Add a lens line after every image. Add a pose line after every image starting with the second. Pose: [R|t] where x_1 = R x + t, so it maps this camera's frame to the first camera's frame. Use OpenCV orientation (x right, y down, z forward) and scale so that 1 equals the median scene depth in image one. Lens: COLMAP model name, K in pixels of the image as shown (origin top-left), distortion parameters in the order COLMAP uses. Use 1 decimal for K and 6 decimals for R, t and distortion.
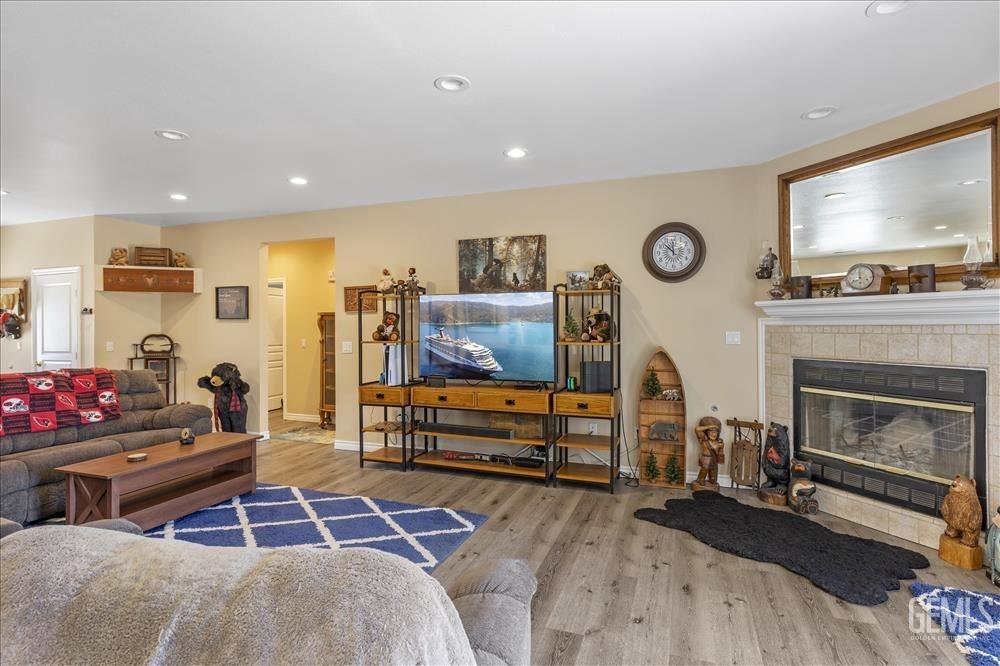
lens RADIAL K [[489.7, 0, 500.1], [0, 489.7, 330.4], [0, 0, 1]] dist [-0.008423, 0.000561]
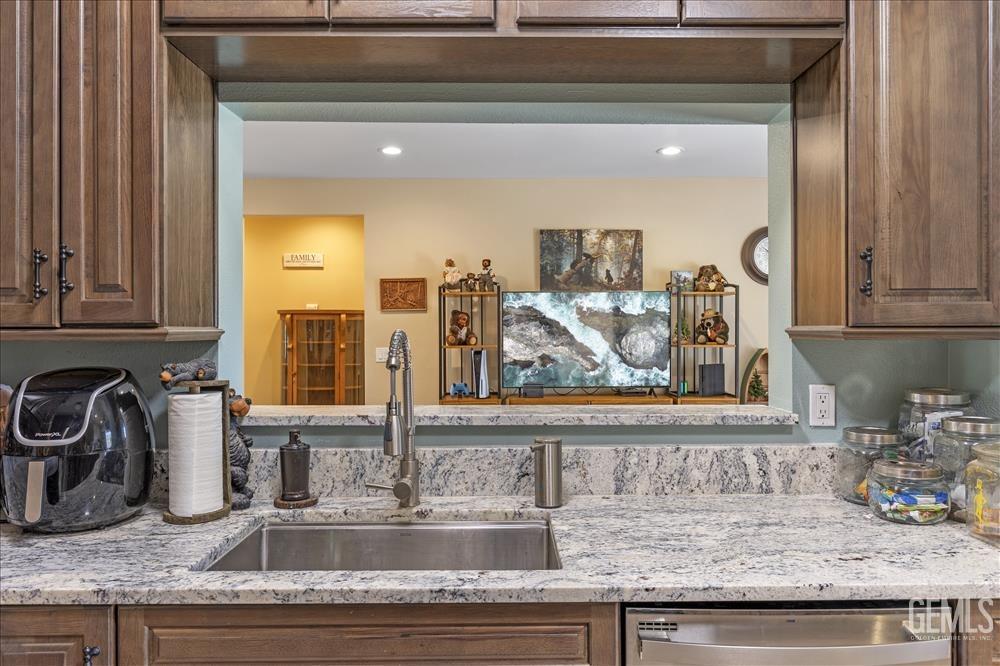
lens RADIAL K [[711.0, 0, 503.3], [0, 711.0, 328.6], [0, 0, 1]] dist [-0.001213, -0.002420]
pose [[0.934388, -0.000894, 0.356256, -0.680329], [0.003427, 0.999973, -0.006480, -0.000074], [-0.356240, 0.007276, 0.934366, -0.180219]]
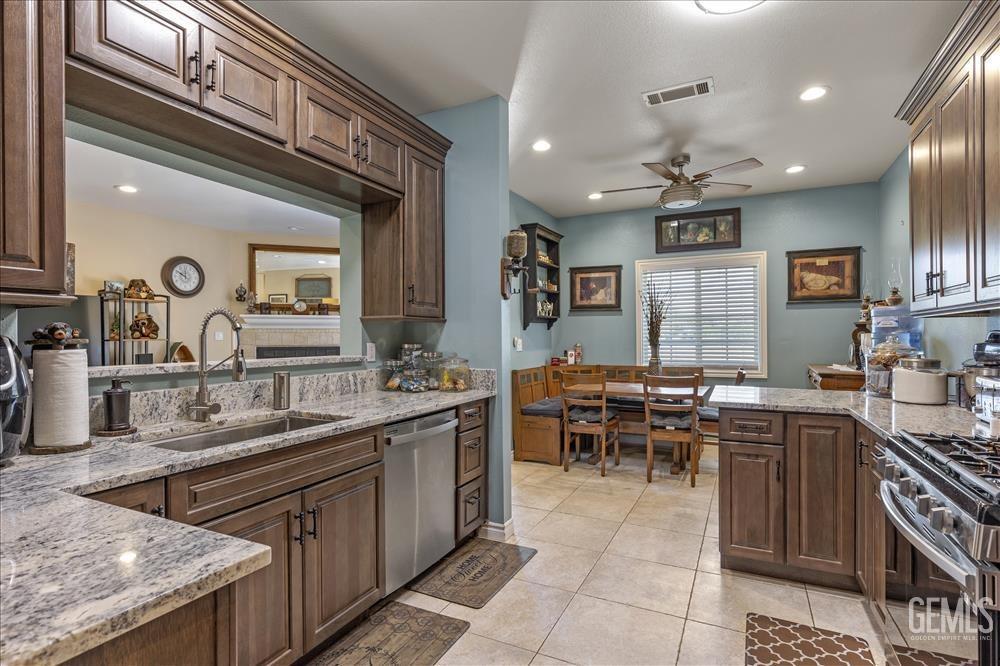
lens RADIAL K [[489.7, 0, 519.0], [0, 489.7, 336.3], [0, 0, 1]] dist [-0.008423, 0.000561]
pose [[0.070987, -0.000018, 0.997477, -1.000674], [0.008948, 0.999960, -0.000619, 0.025590], [-0.997437, 0.008969, 0.070984, -0.091355]]
